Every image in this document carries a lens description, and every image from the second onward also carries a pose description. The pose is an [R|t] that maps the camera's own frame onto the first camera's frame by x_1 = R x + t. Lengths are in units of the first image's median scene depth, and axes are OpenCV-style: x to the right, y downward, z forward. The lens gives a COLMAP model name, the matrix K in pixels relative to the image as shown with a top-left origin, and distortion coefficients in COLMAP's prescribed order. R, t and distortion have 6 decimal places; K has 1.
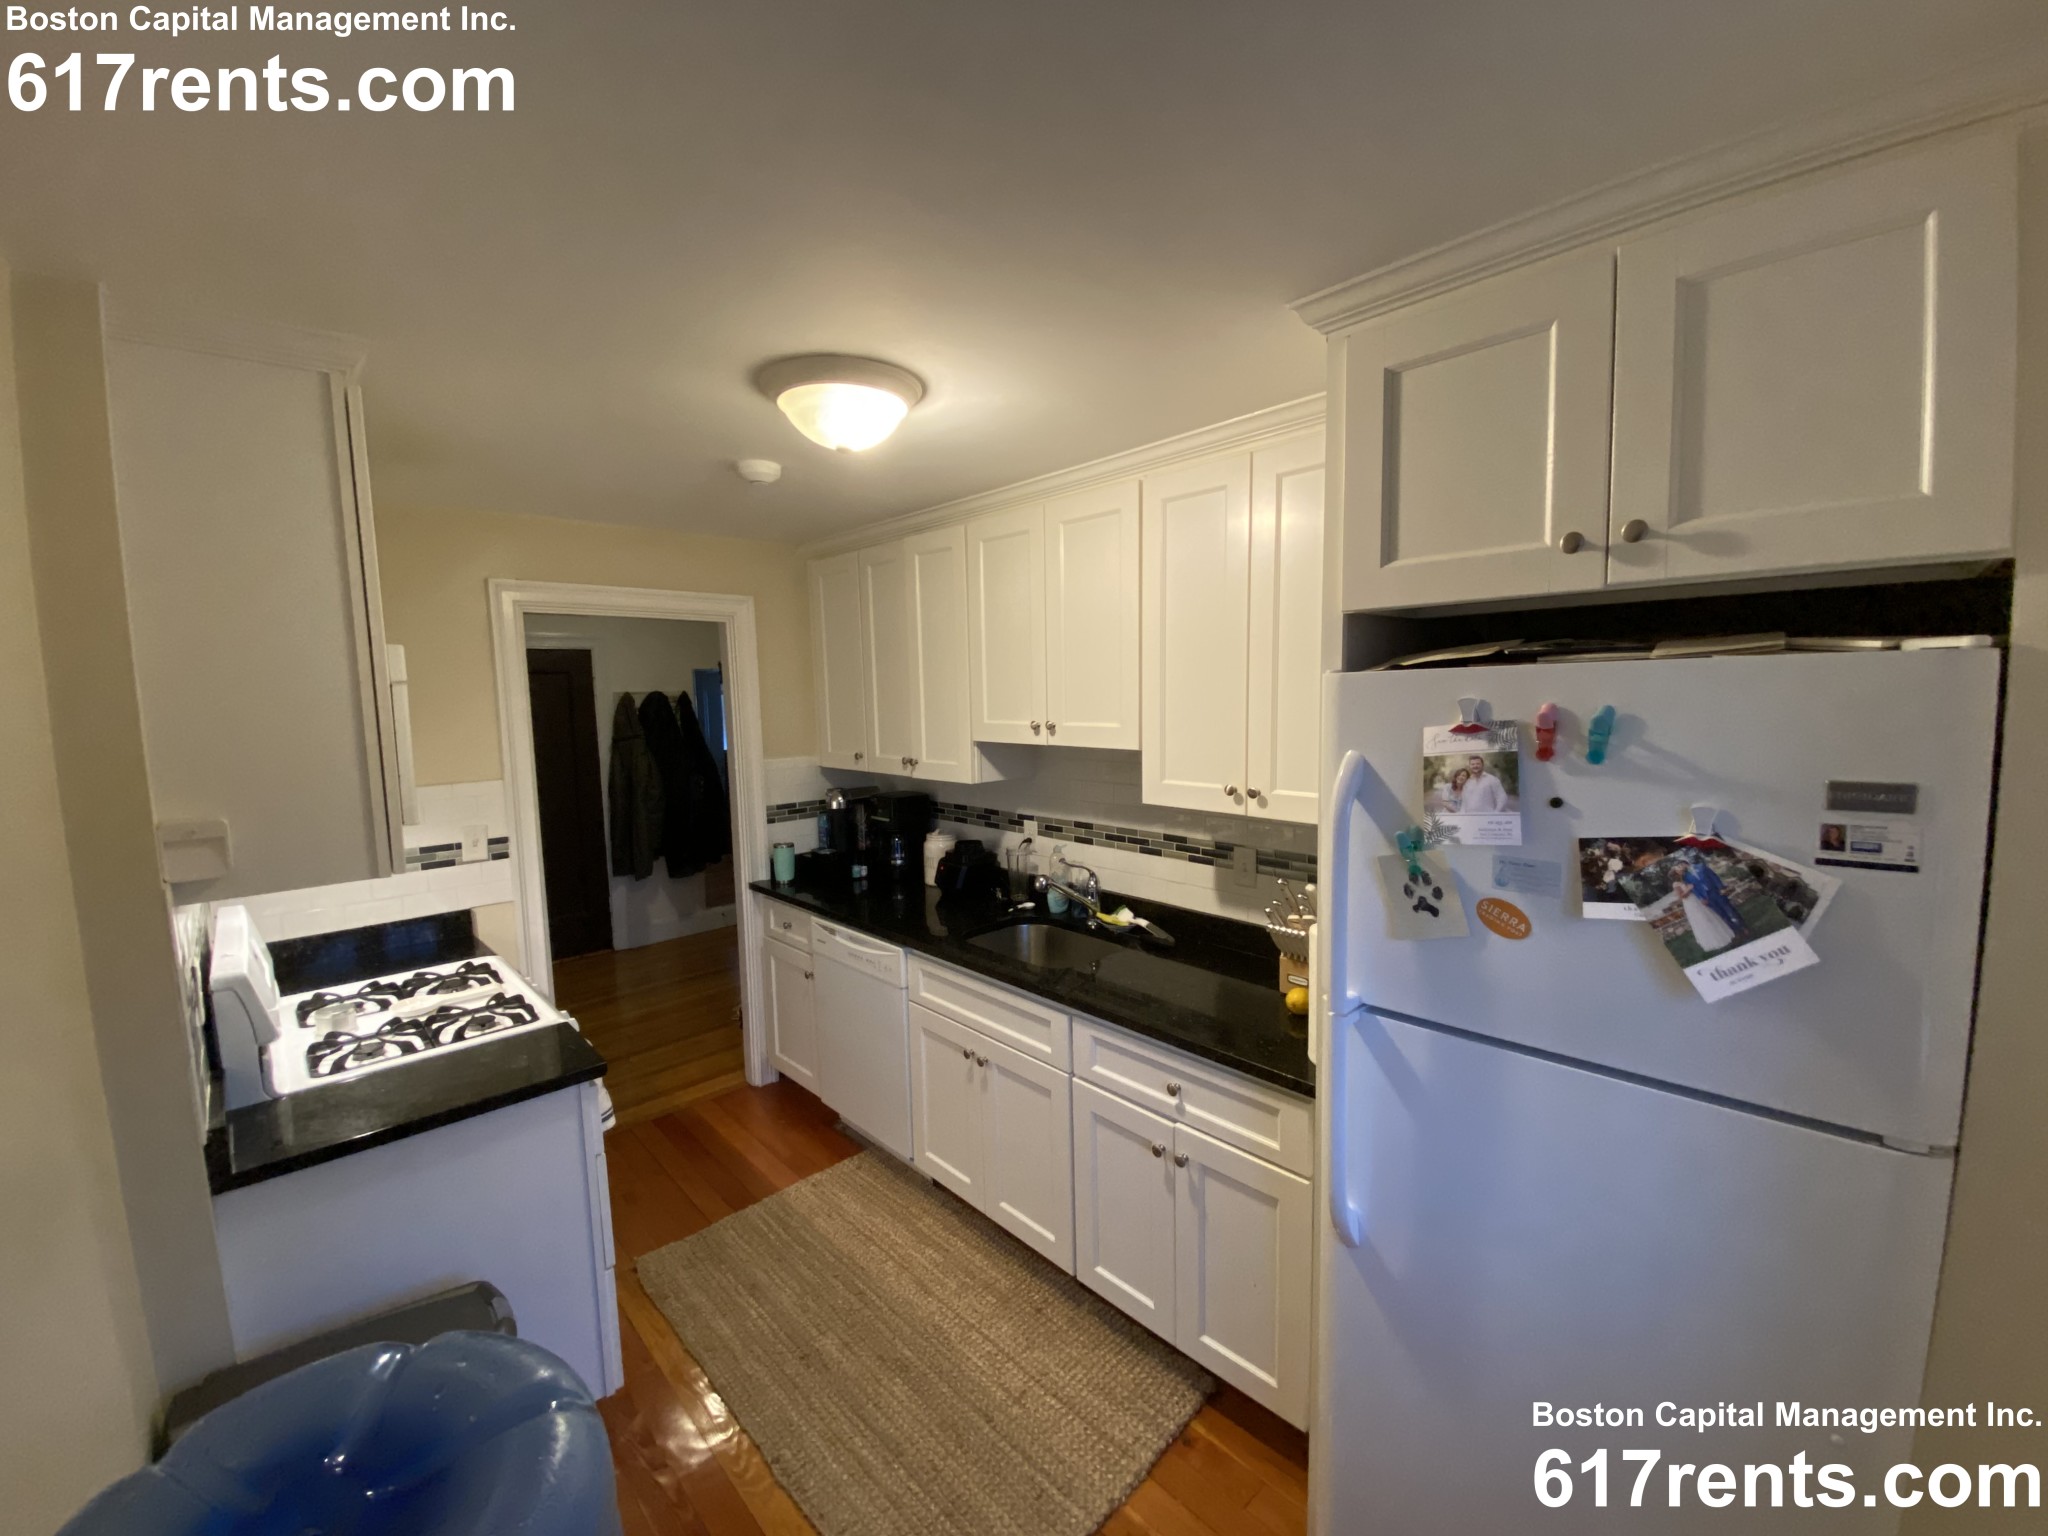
lens RADIAL K [[798.8, 0, 1024.0], [0, 798.8, 768.0], [0, 0, 1]] dist [0.028287, -0.023314]
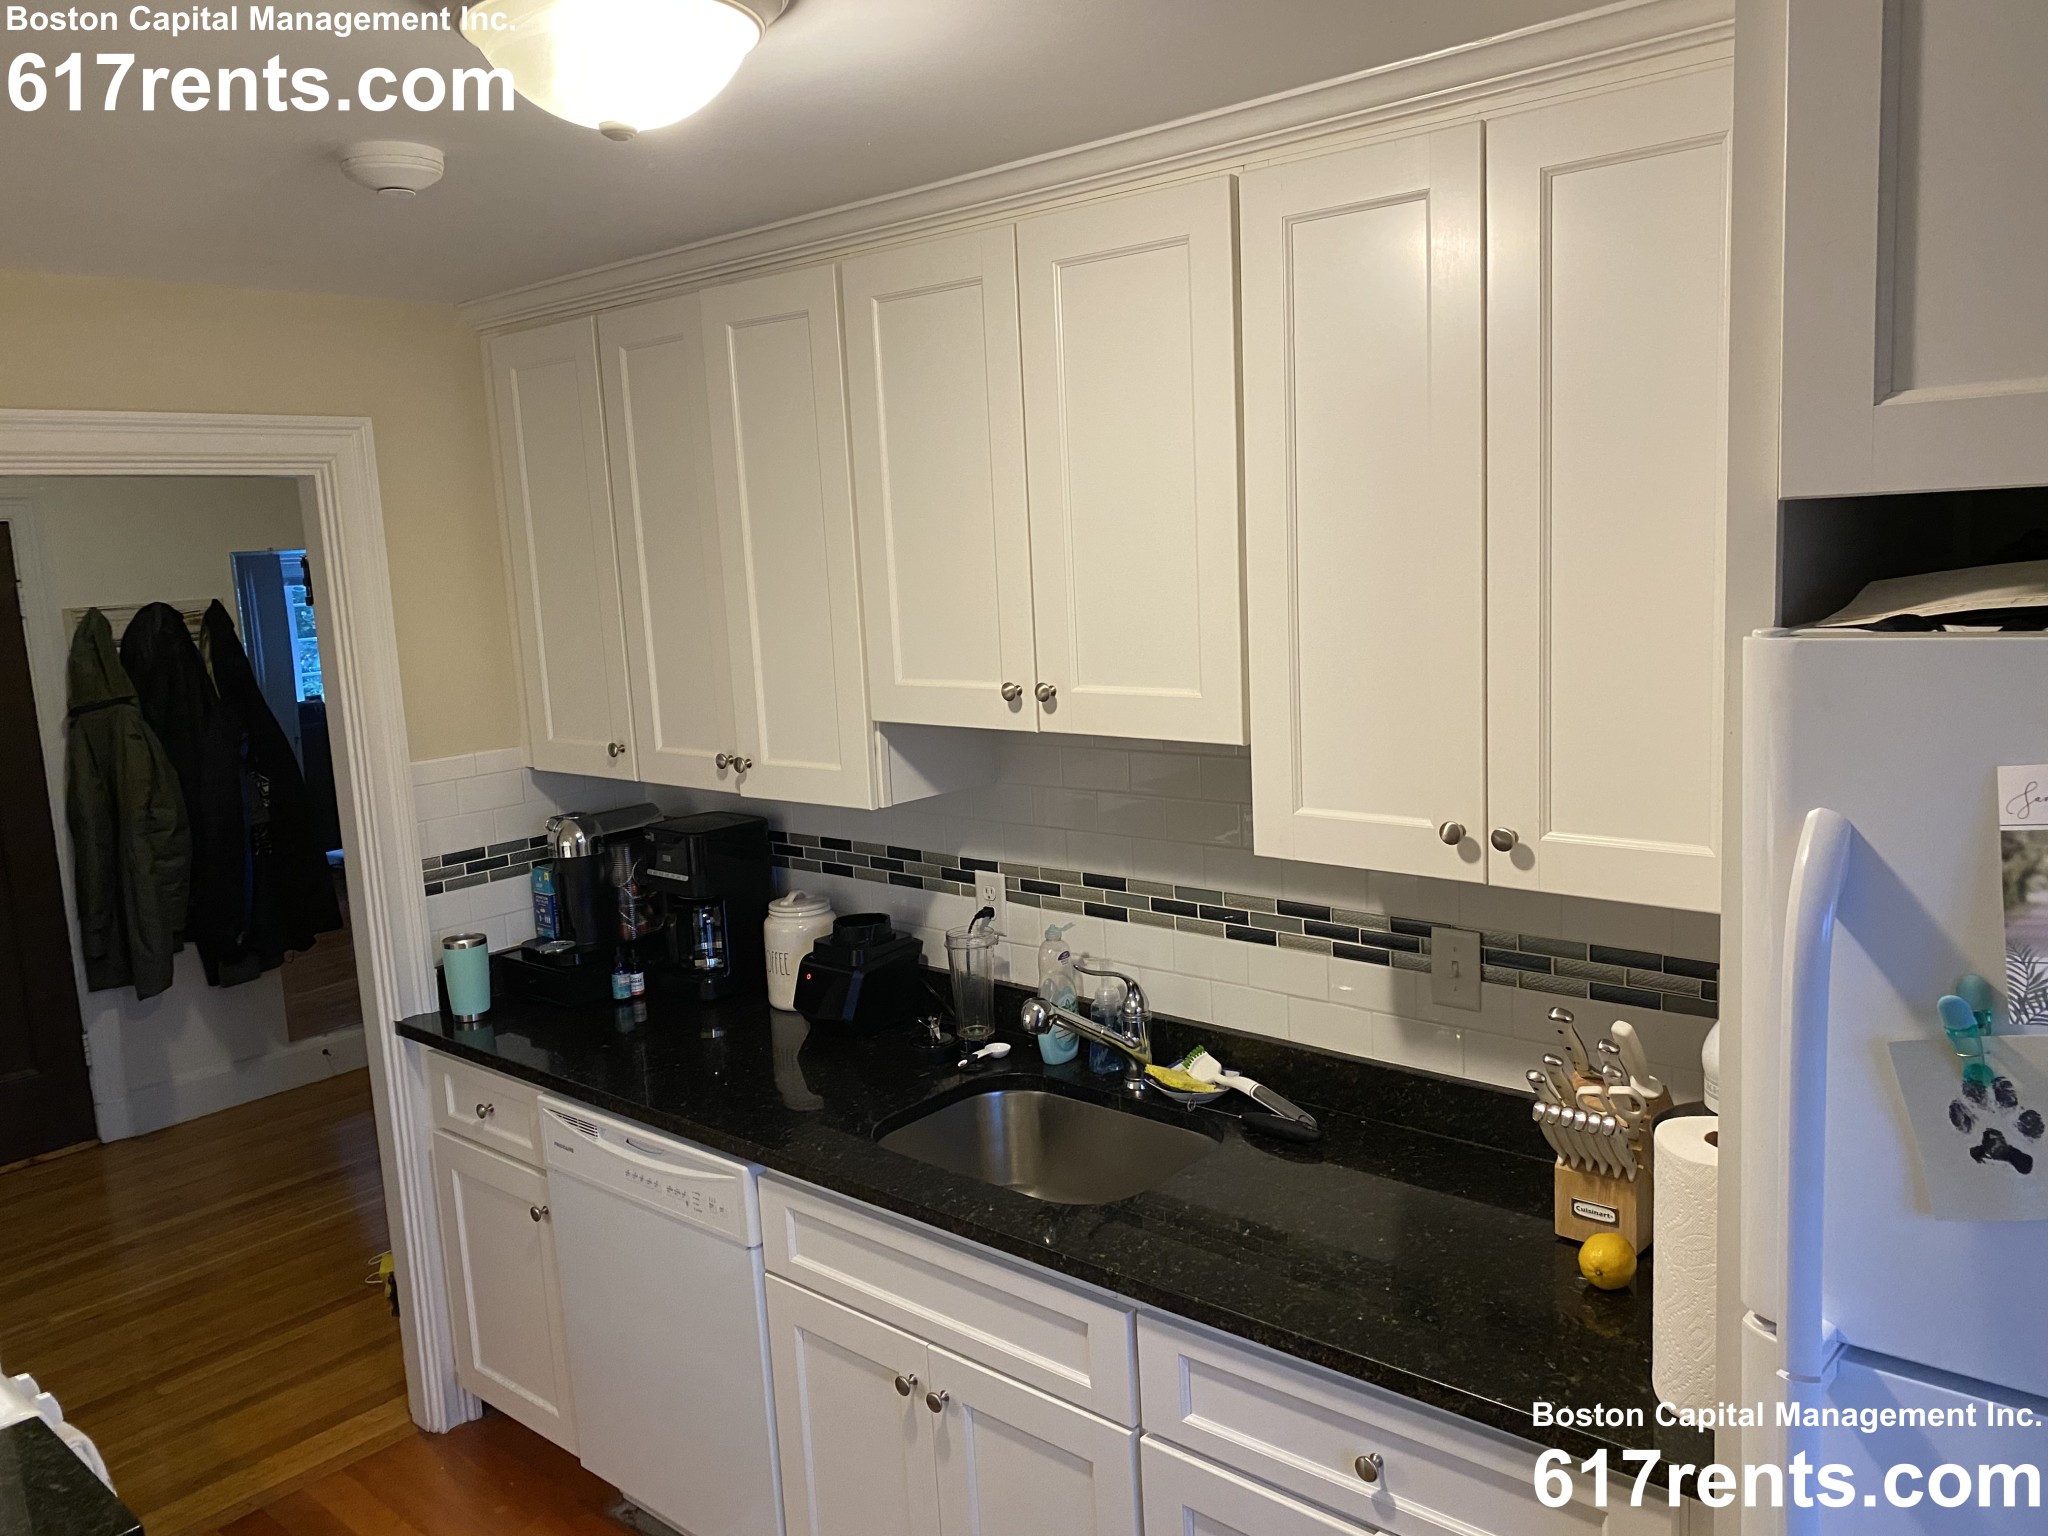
lens RADIAL K [[1521.6, 0, 1033.6], [0, 1521.6, 749.3], [0, 0, 1]] dist [0.018206, -0.052029]
pose [[0.994494, -0.043716, 0.095241, -0.054481], [0.039886, 0.998331, 0.041757, -0.050324], [-0.096908, -0.037729, 0.994578, 0.084362]]
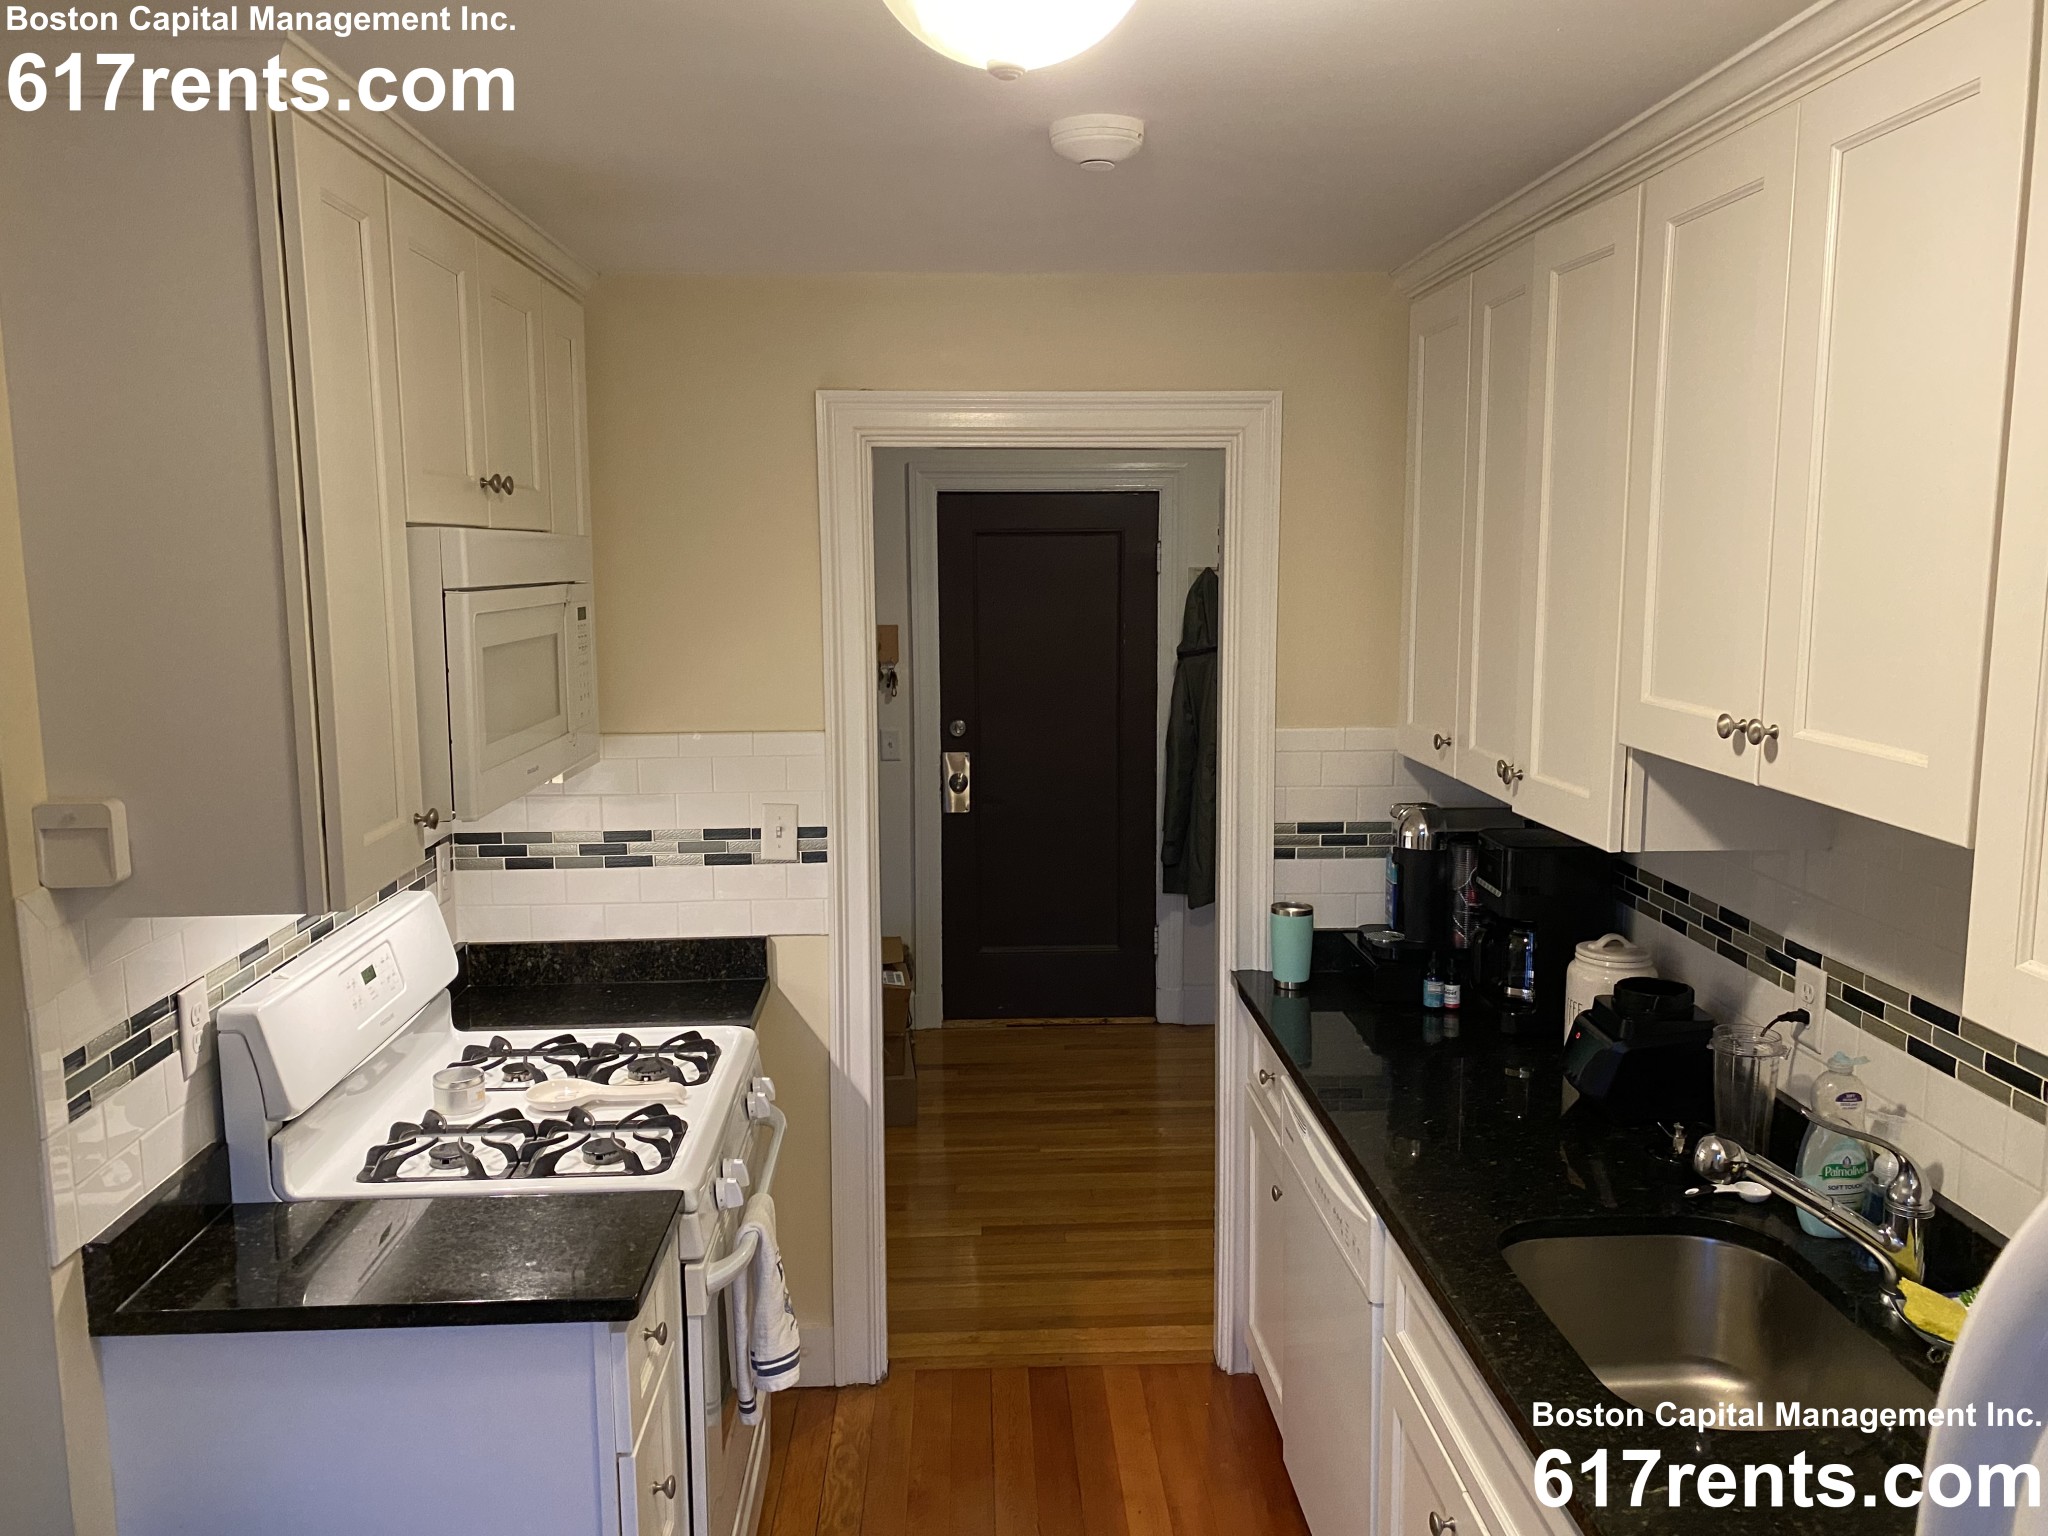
lens RADIAL K [[1521.6, 0, 1033.6], [0, 1521.6, 749.3], [0, 0, 1]] dist [0.018206, -0.052029]
pose [[0.757831, 0.100630, -0.644644, 0.195572], [-0.075472, 0.994922, 0.066586, -0.058484], [0.648071, -0.001809, 0.761578, 0.245025]]
